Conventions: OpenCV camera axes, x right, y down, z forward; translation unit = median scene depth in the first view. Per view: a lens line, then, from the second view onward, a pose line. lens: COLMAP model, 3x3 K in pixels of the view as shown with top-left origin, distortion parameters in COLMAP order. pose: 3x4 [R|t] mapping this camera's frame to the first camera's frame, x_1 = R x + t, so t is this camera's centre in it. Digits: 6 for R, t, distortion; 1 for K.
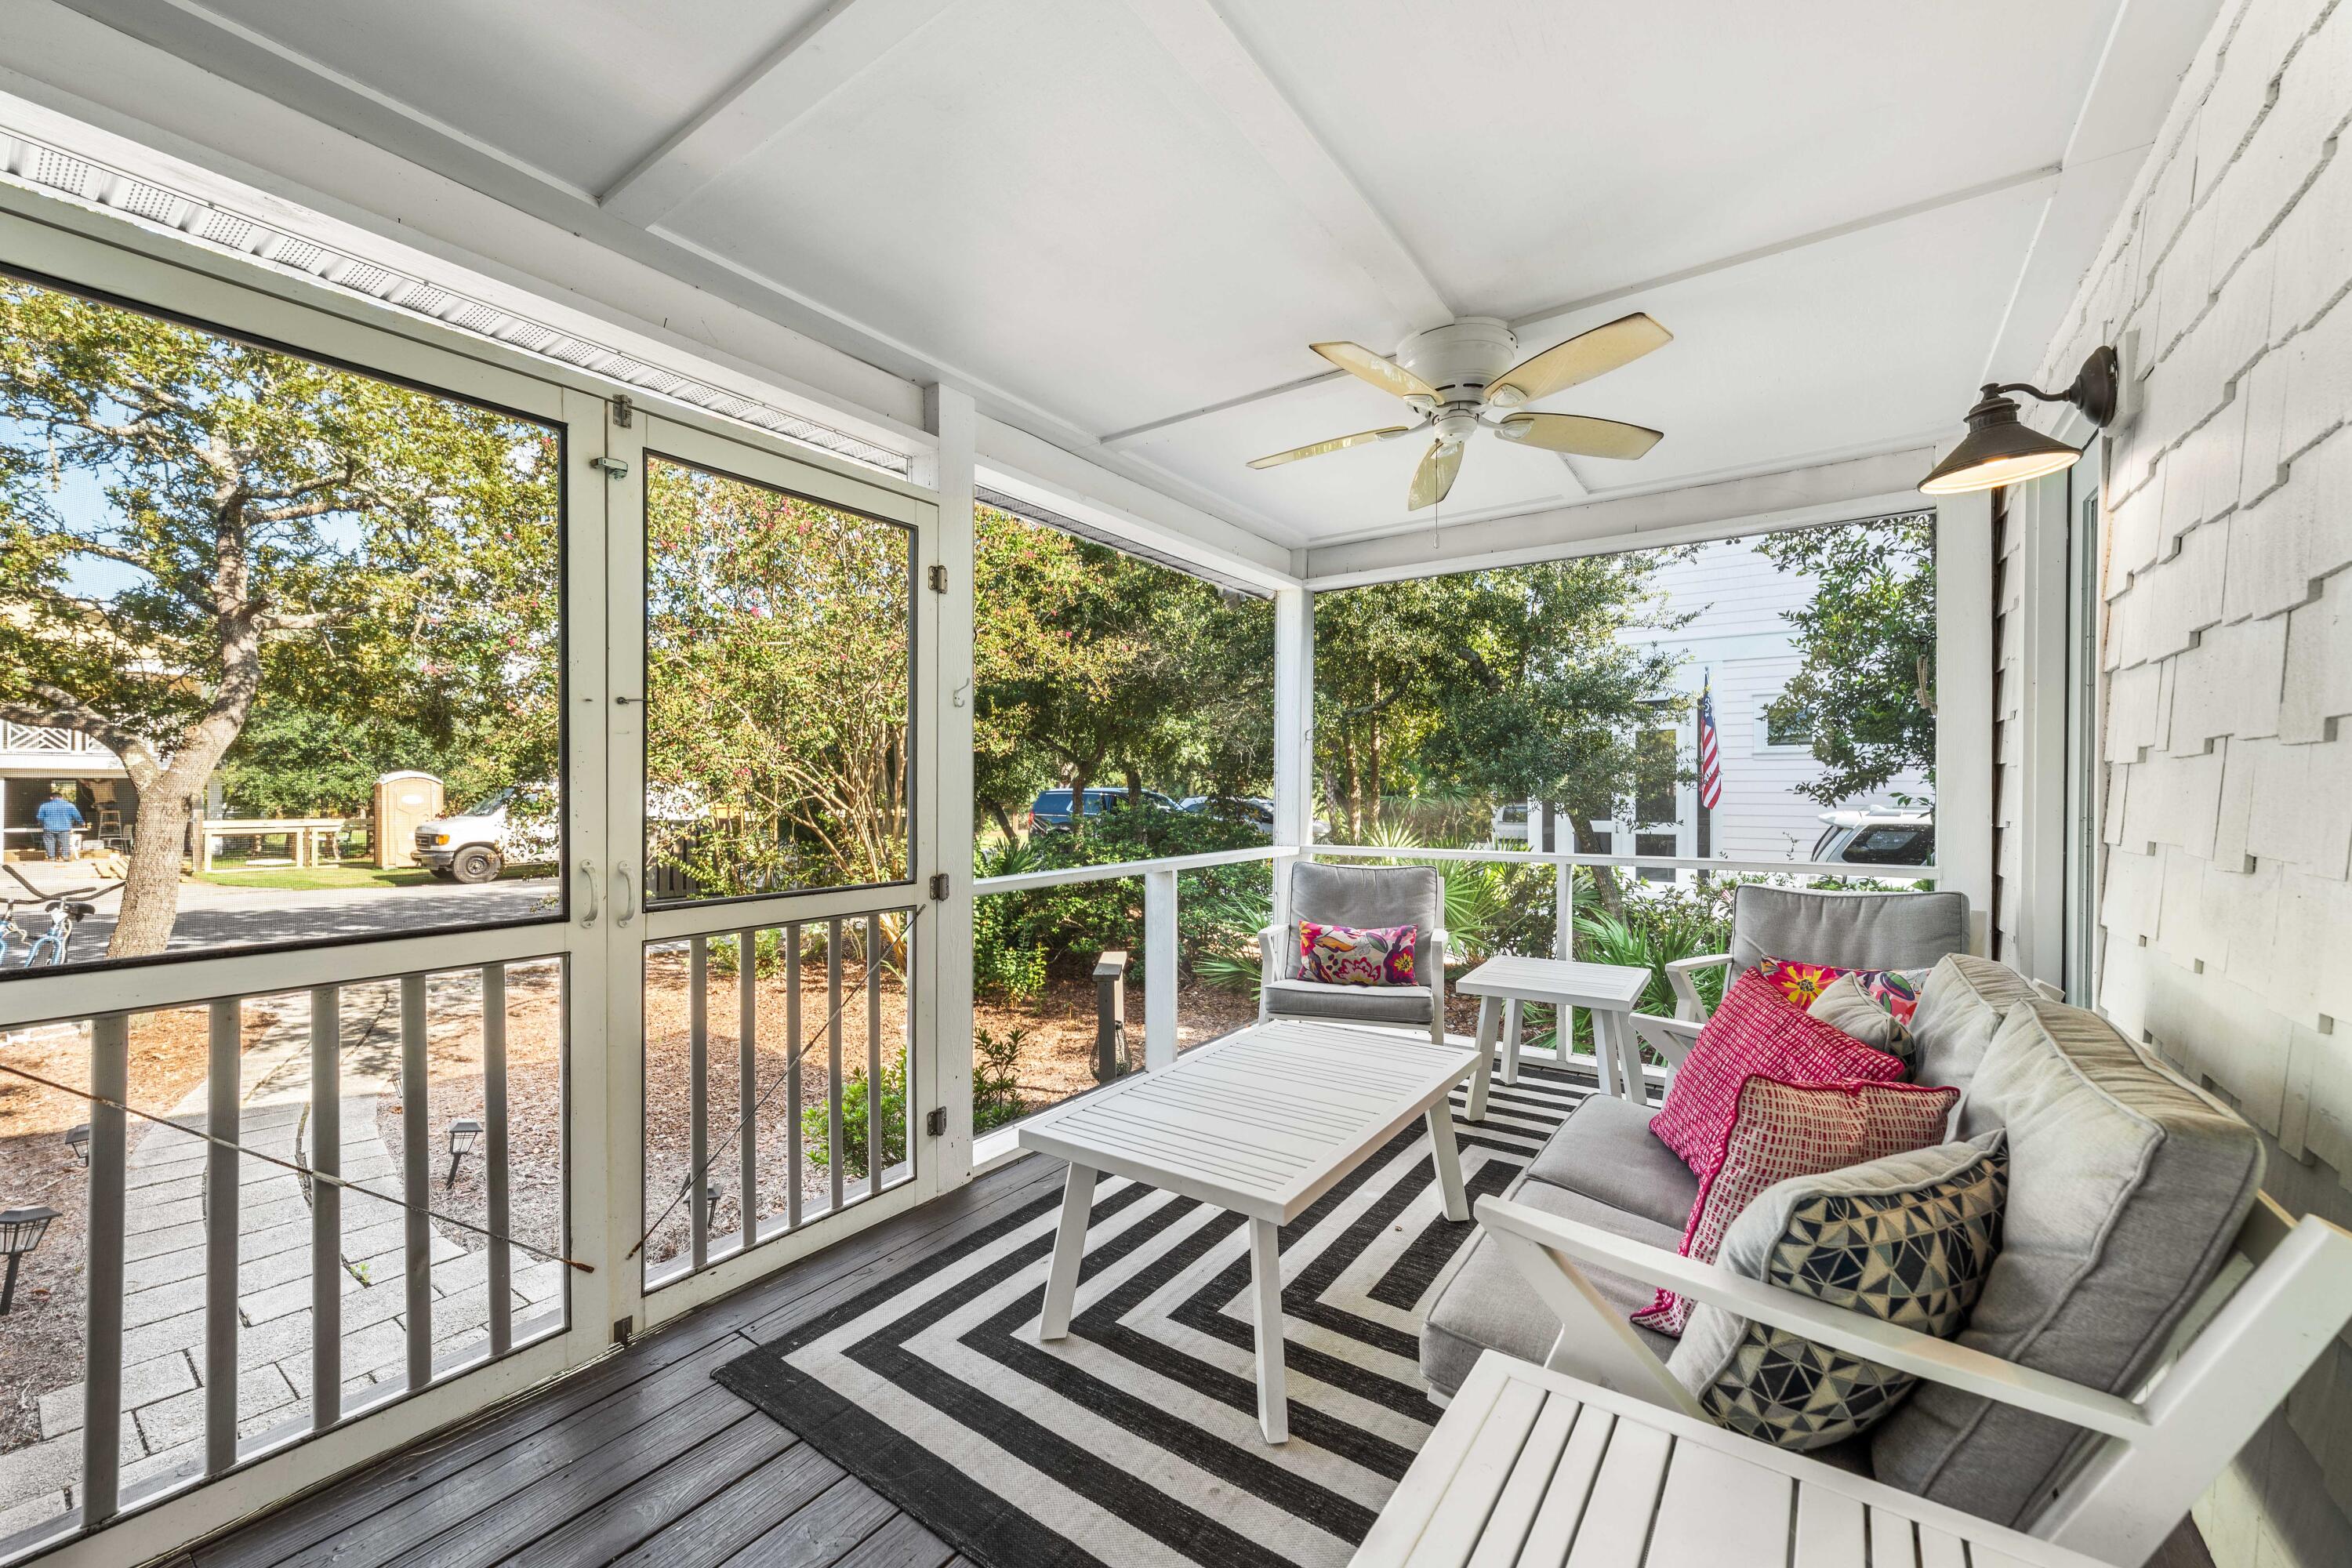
lens RADIAL K [[930.9, 0, 1176.0], [0, 930.9, 784.0], [0, 0, 1]] dist [0.000194, 0.000015]
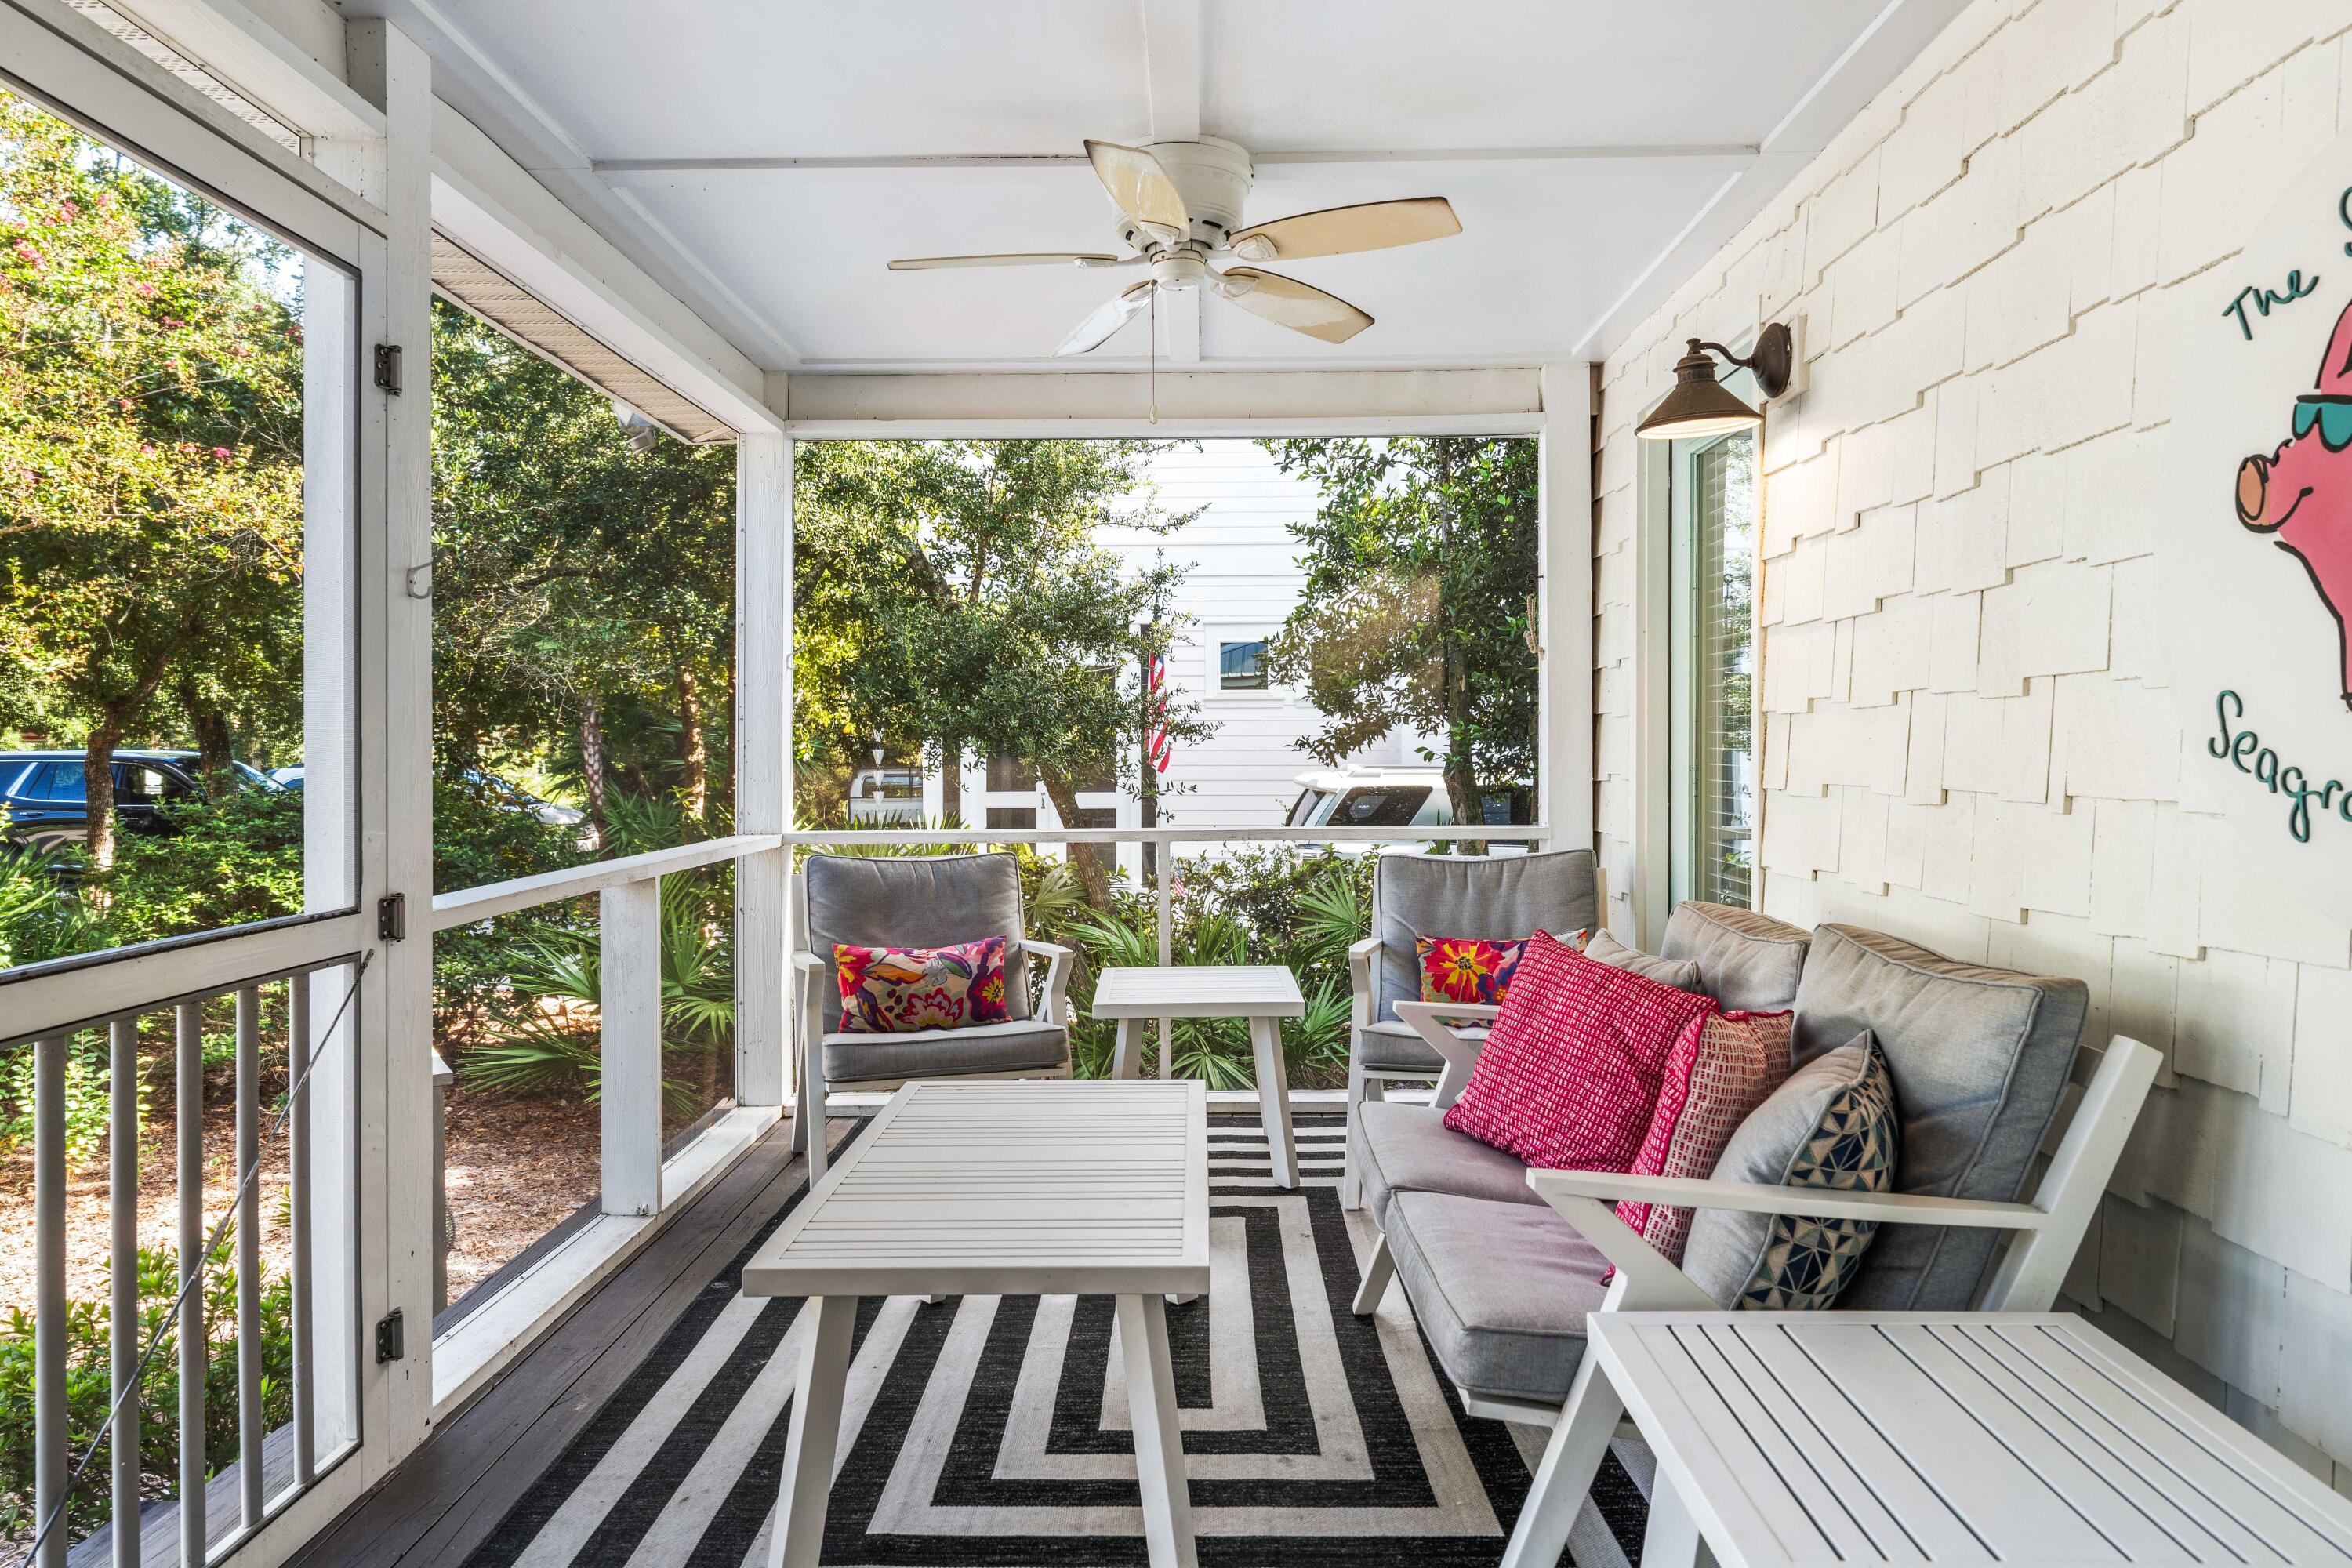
lens RADIAL K [[1502.8, 0, 1181.5], [0, 1502.8, 733.6], [0, 0, 1]] dist [0.012635, 0.002485]
pose [[0.820924, 0.000553, 0.571037, -0.346434], [0.002721, 0.999984, -0.004880, 0.004806], [-0.571031, 0.005560, 0.820910, -0.017609]]
